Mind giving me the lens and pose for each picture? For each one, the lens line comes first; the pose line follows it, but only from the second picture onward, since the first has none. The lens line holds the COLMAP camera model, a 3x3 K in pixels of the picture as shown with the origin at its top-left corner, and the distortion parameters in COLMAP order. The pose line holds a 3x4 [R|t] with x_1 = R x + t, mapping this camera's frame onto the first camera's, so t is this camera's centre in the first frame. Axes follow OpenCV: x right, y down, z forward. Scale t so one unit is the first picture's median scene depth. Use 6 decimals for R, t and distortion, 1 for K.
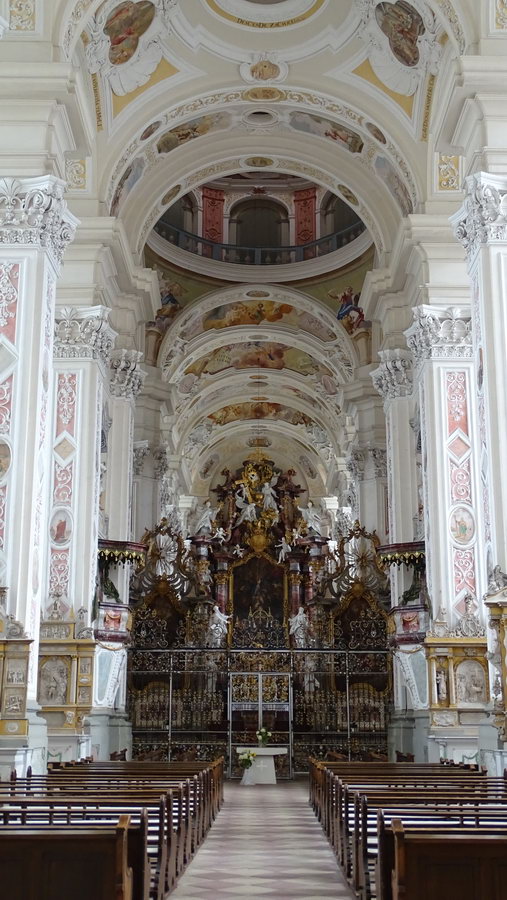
lens RADIAL K [[1048.5, 0, 251.4], [0, 1048.5, 448.9], [0, 0, 1]] dist [-0.011735, 0.000000]
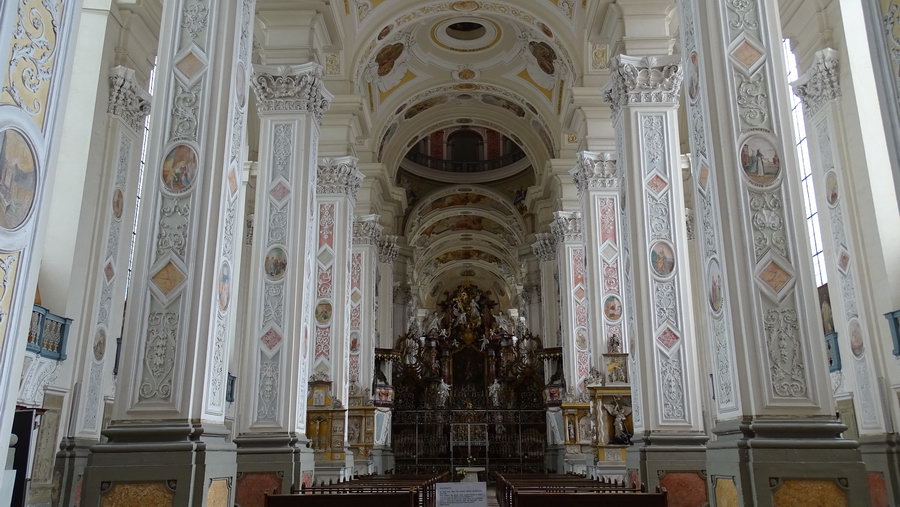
lens RADIAL K [[706.8, 0, 451.3], [0, 706.8, 255.4], [0, 0, 1]] dist [0.008447, -0.001158]
pose [[0.999755, -0.014435, -0.016784, 0.003117], [0.014129, 0.999734, -0.018240, -0.043429], [0.017043, 0.017998, 0.999693, -0.172615]]
